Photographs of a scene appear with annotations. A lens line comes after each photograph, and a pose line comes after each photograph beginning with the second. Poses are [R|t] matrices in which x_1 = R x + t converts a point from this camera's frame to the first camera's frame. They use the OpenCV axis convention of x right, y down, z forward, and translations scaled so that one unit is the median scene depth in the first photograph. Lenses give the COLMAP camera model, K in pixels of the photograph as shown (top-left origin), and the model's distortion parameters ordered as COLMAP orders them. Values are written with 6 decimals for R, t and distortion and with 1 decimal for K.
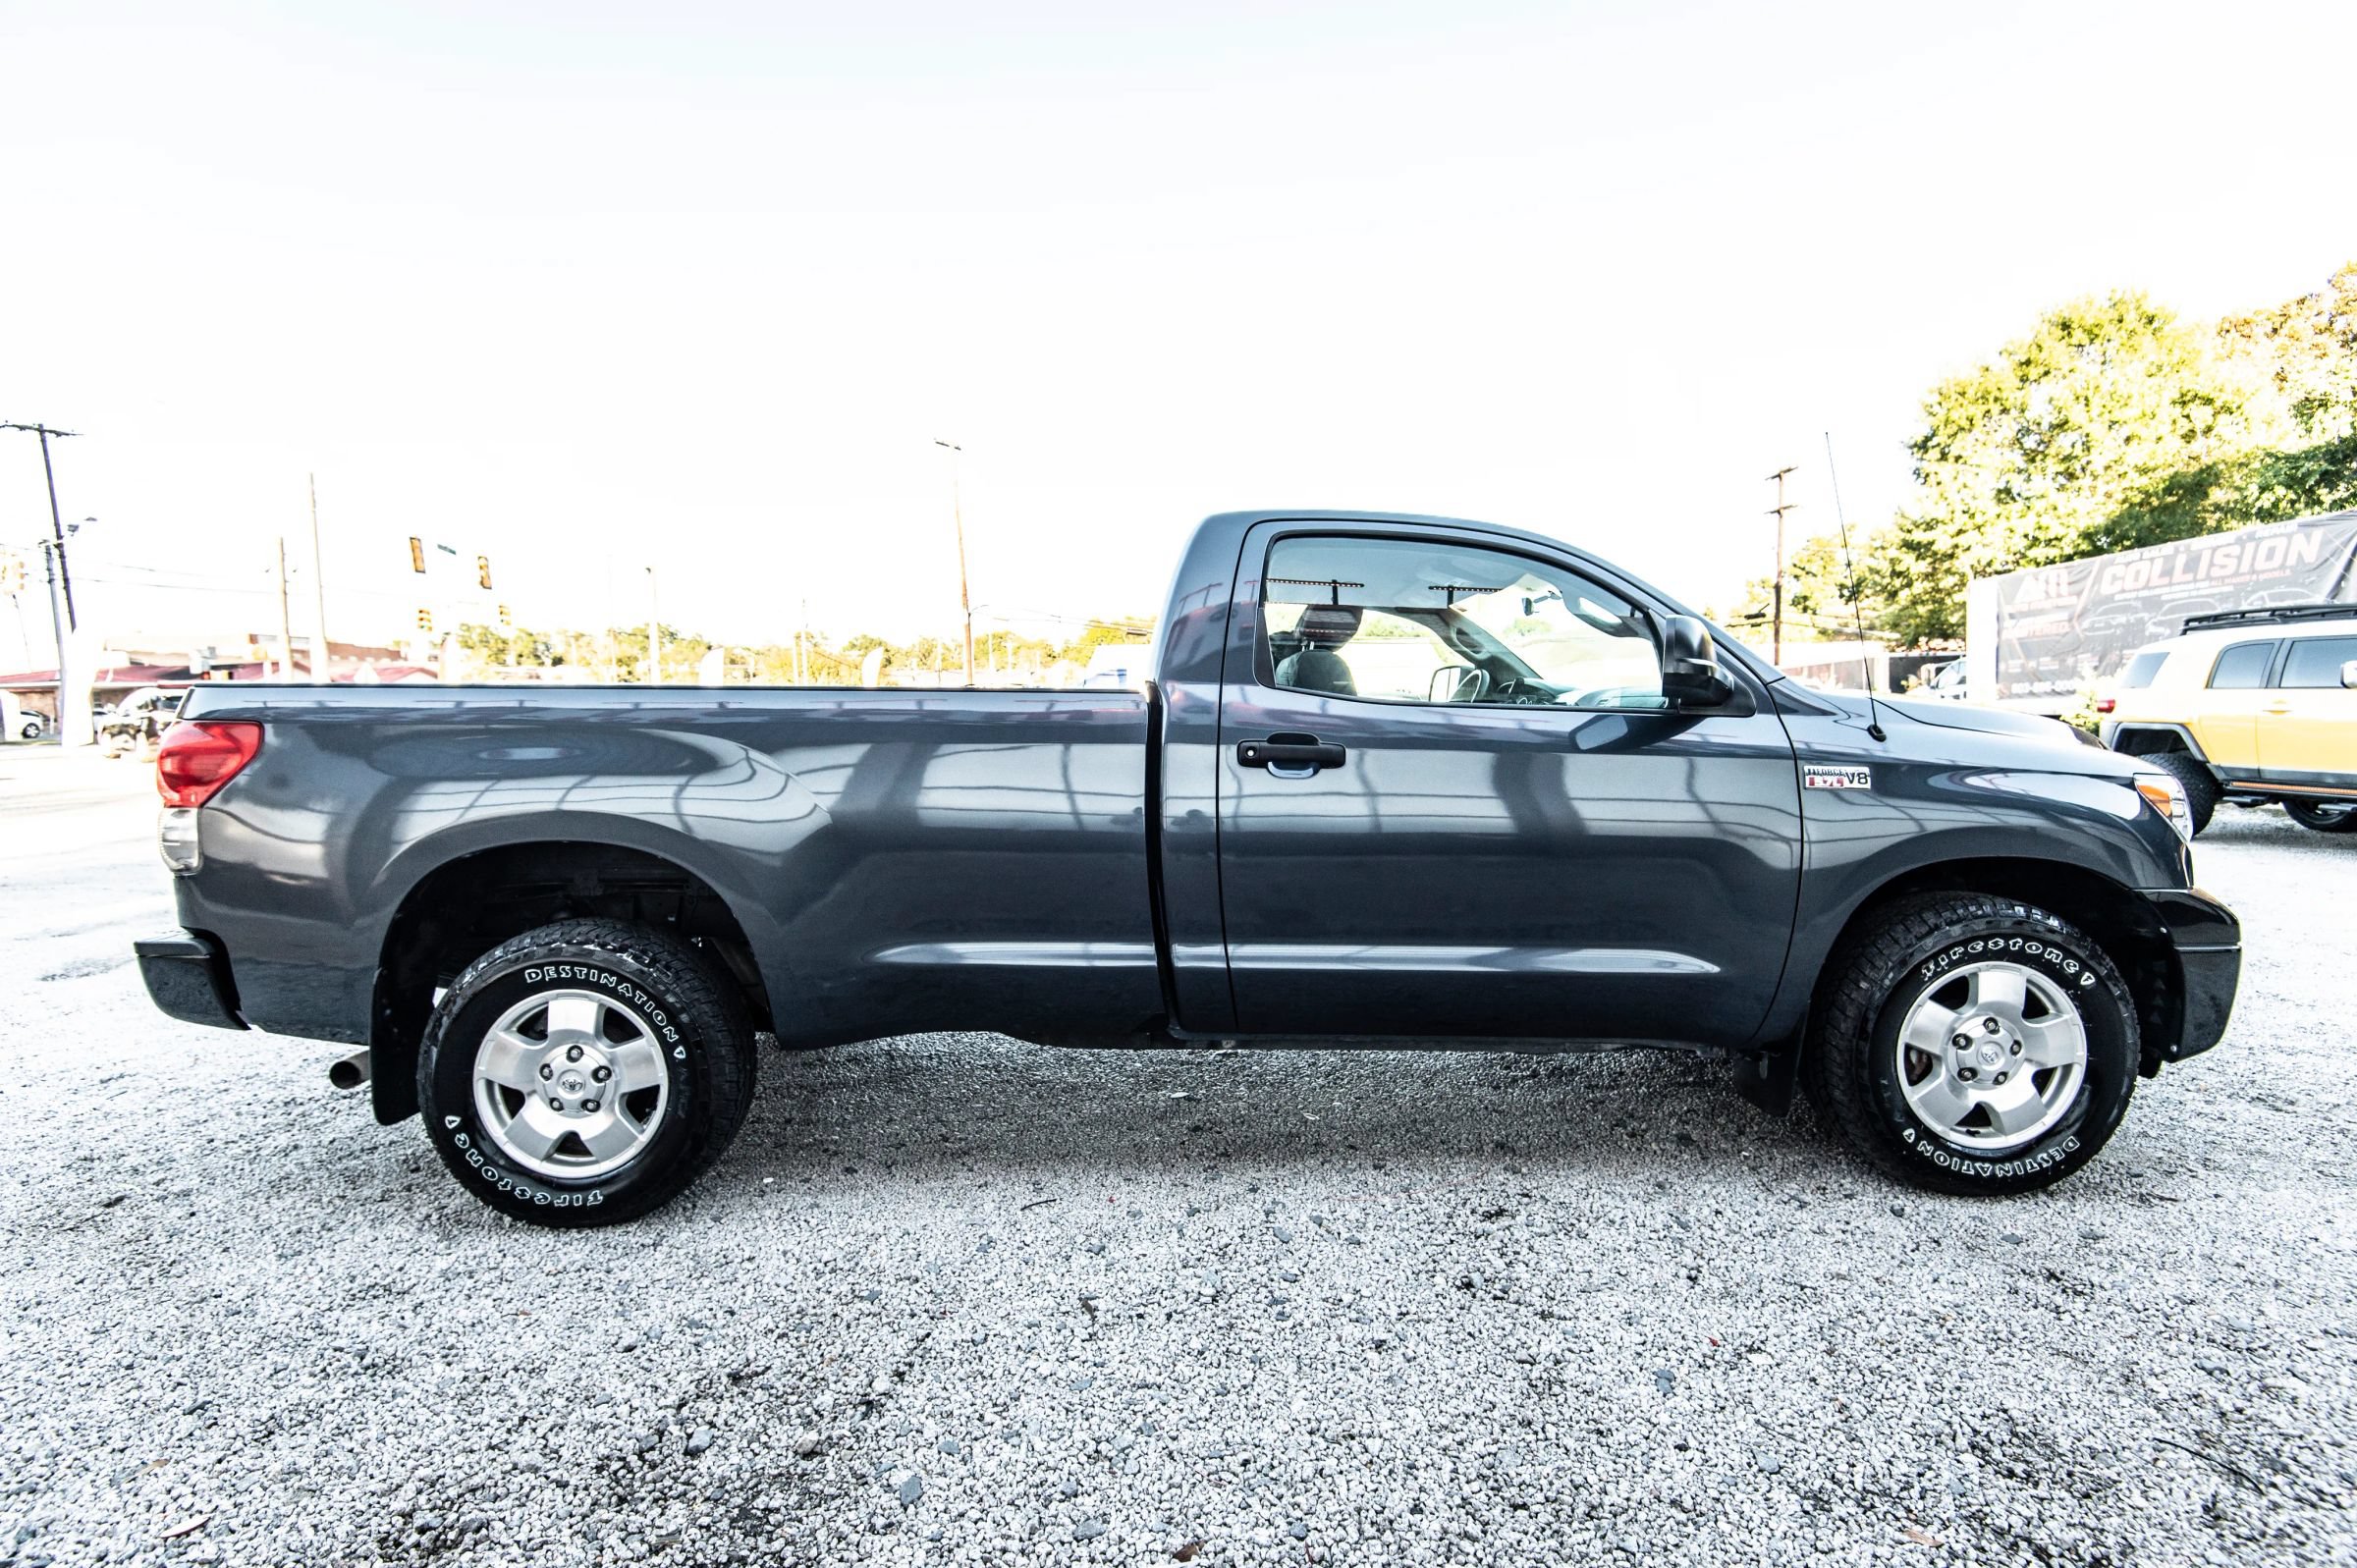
lens RADIAL K [[1130.9, 0, 1141.7], [0, 1130.9, 810.0], [0, 0, 1]] dist [0.008217, -0.008315]
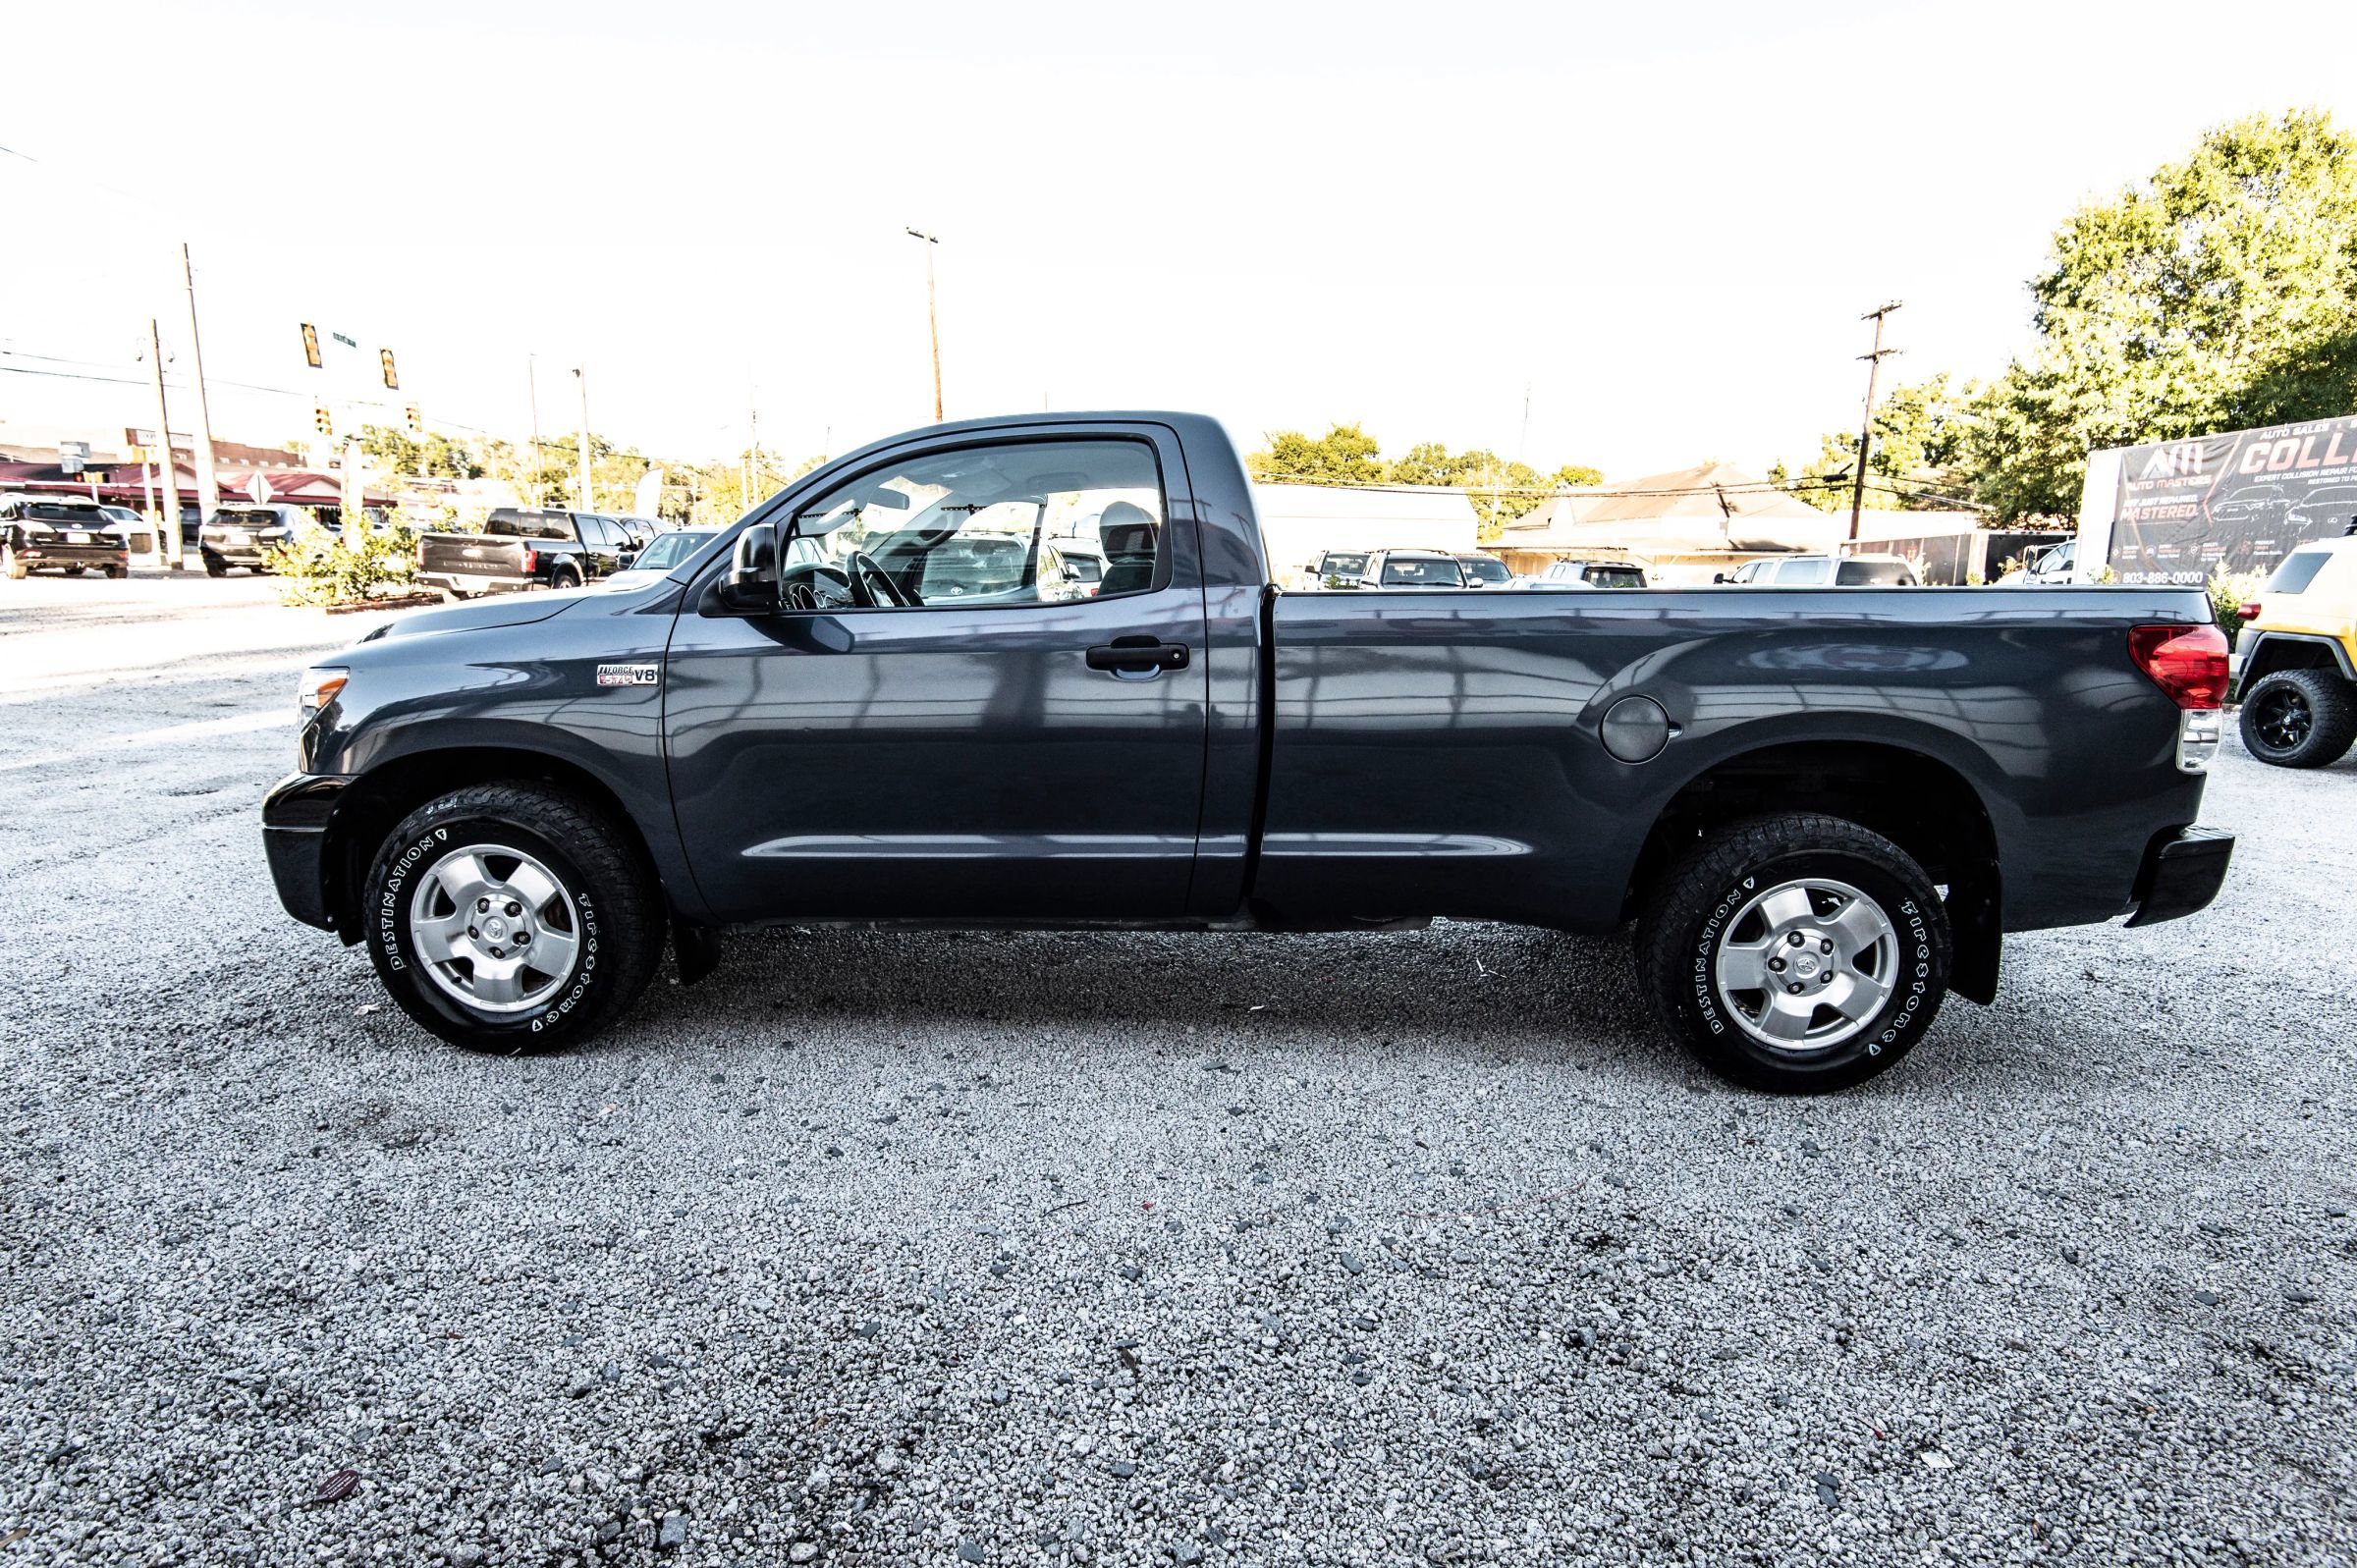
lens RADIAL K [[1221.5, 0, 1123.6], [0, 1221.5, 827.0], [0, 0, 1]] dist [0.009148, -0.010748]
pose [[0.999240, 0.038452, 0.006352, -0.061437], [-0.038955, 0.990365, 0.132888, -0.059732], [-0.001181, -0.133035, 0.991111, 0.132148]]
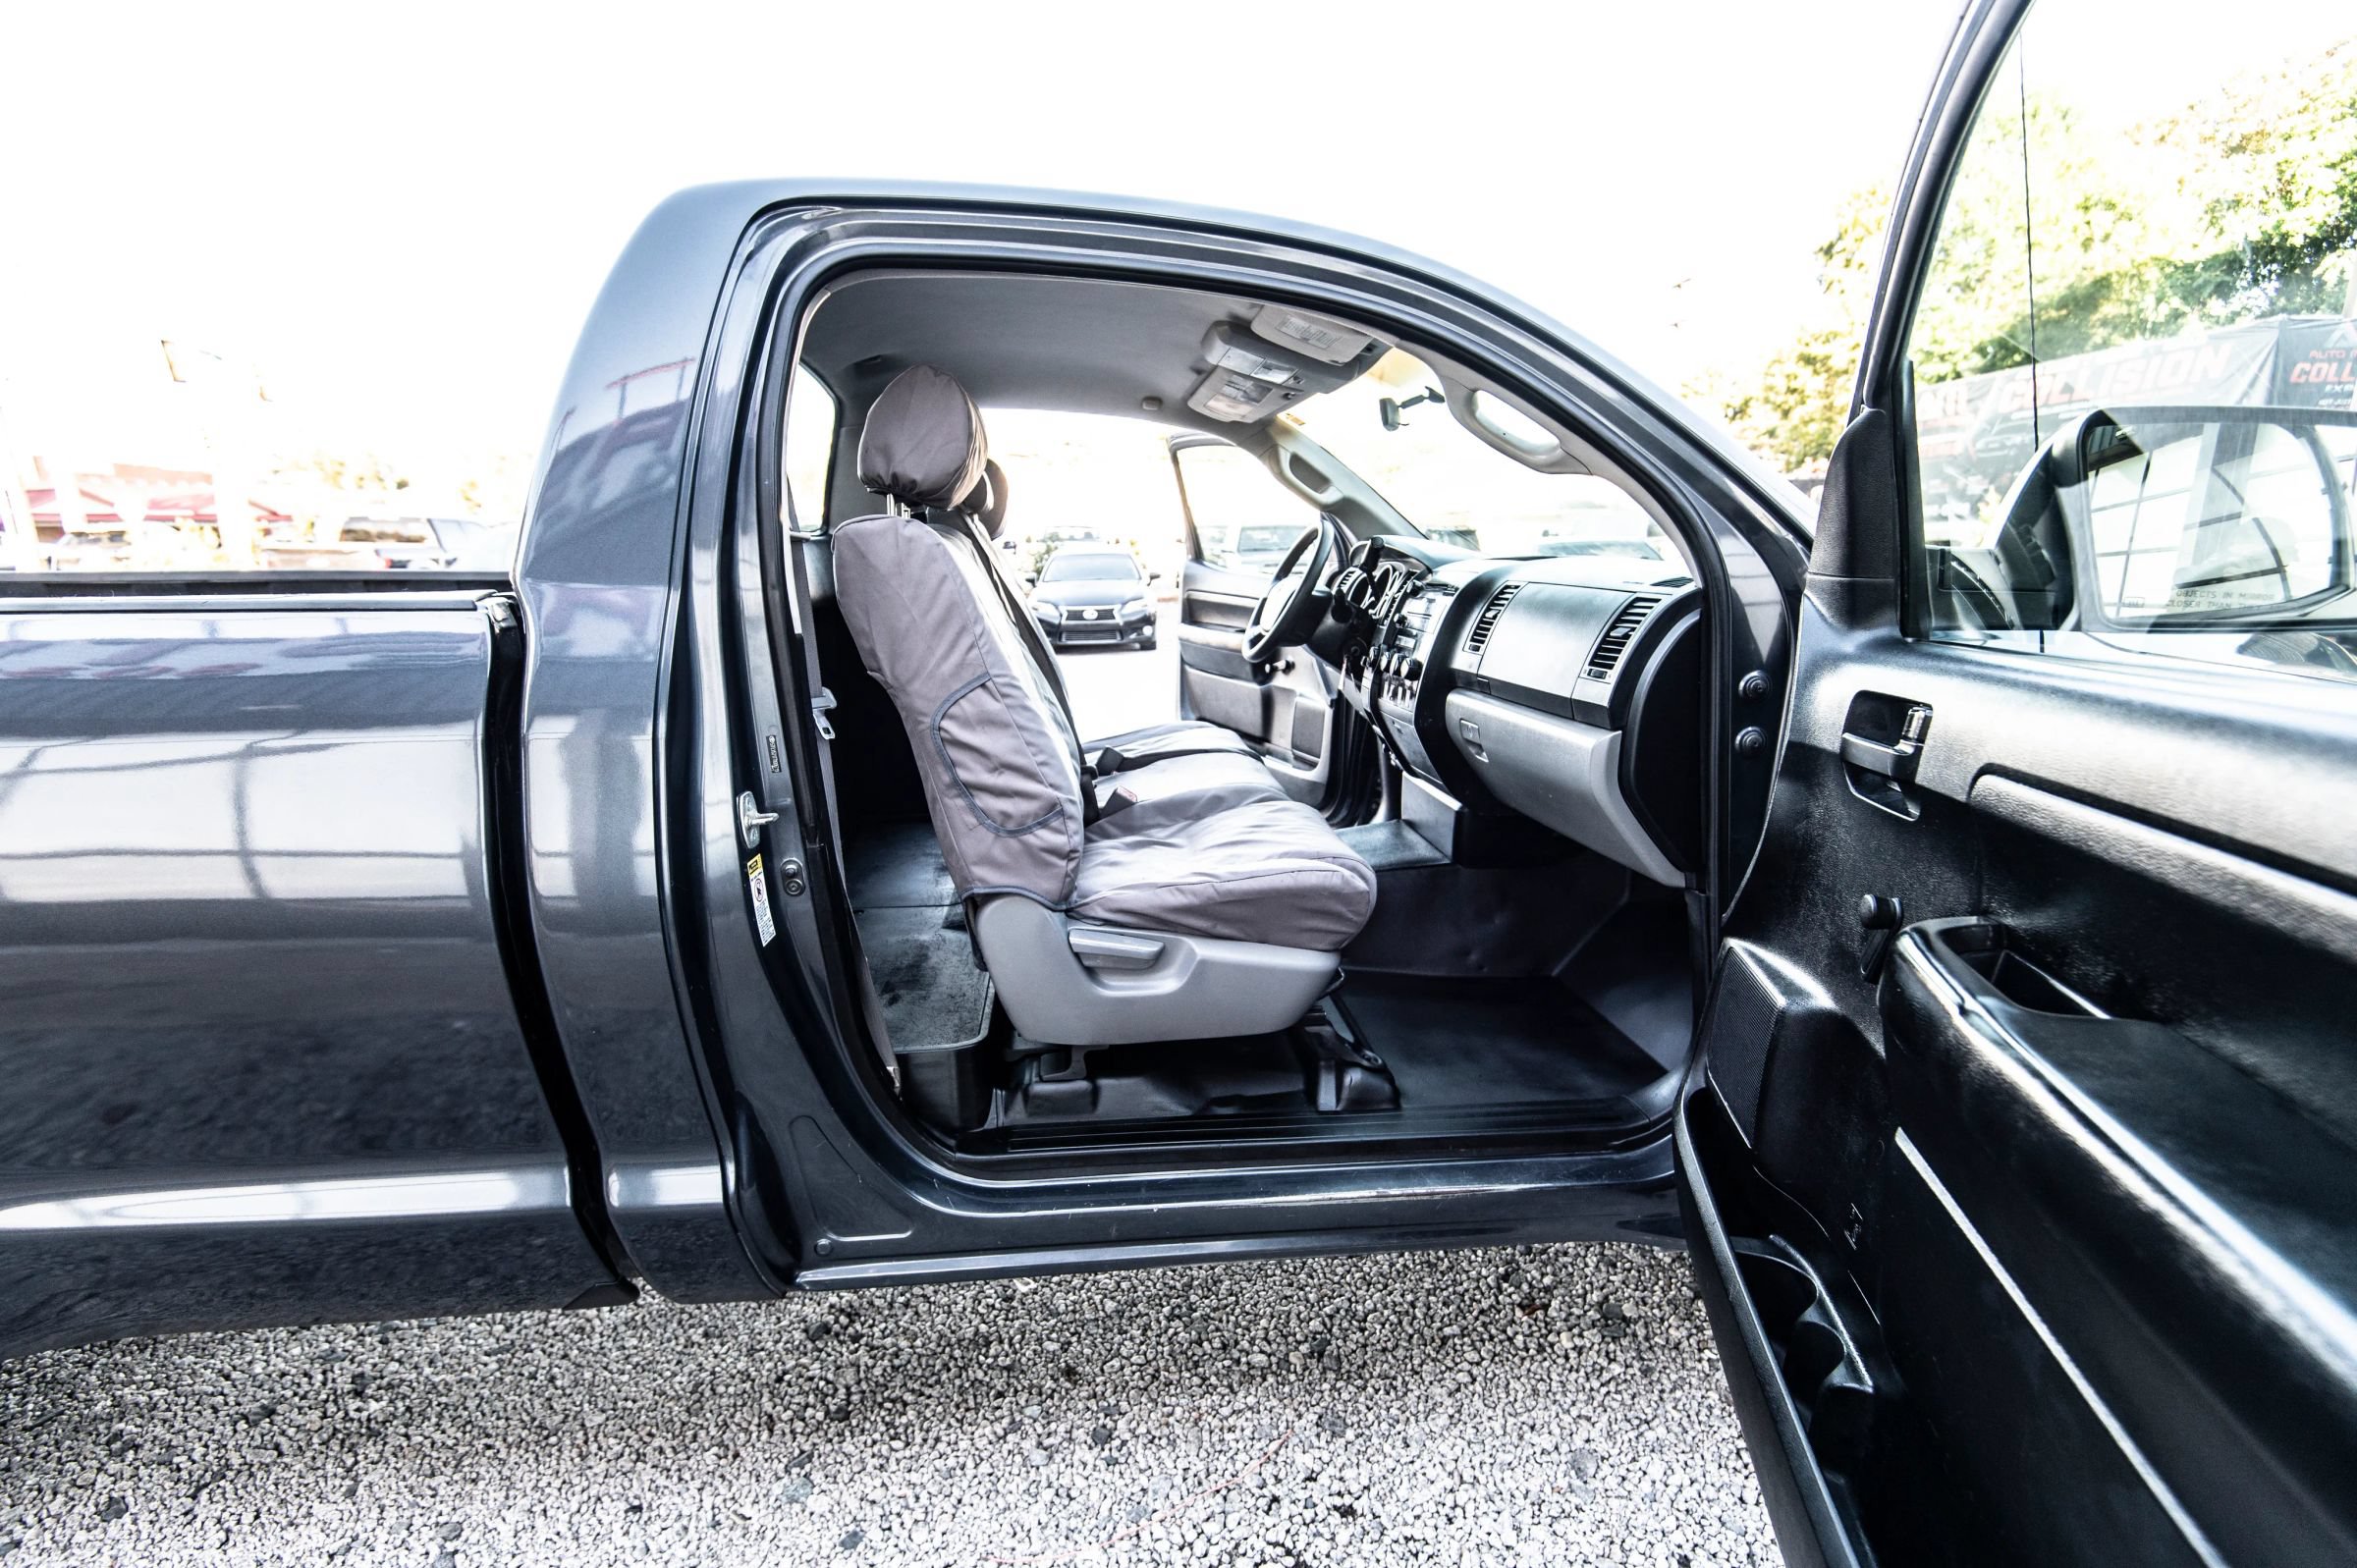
lens RADIAL K [[1096.4, 0, 1158.9], [0, 1096.4, 790.6], [0, 0, 1]] dist [0.012336, -0.008563]
pose [[0.995046, -0.027830, 0.095443, 0.210684], [0.013916, 0.989557, 0.143466, -0.089569], [-0.098439, -0.141427, 0.985042, 0.544726]]
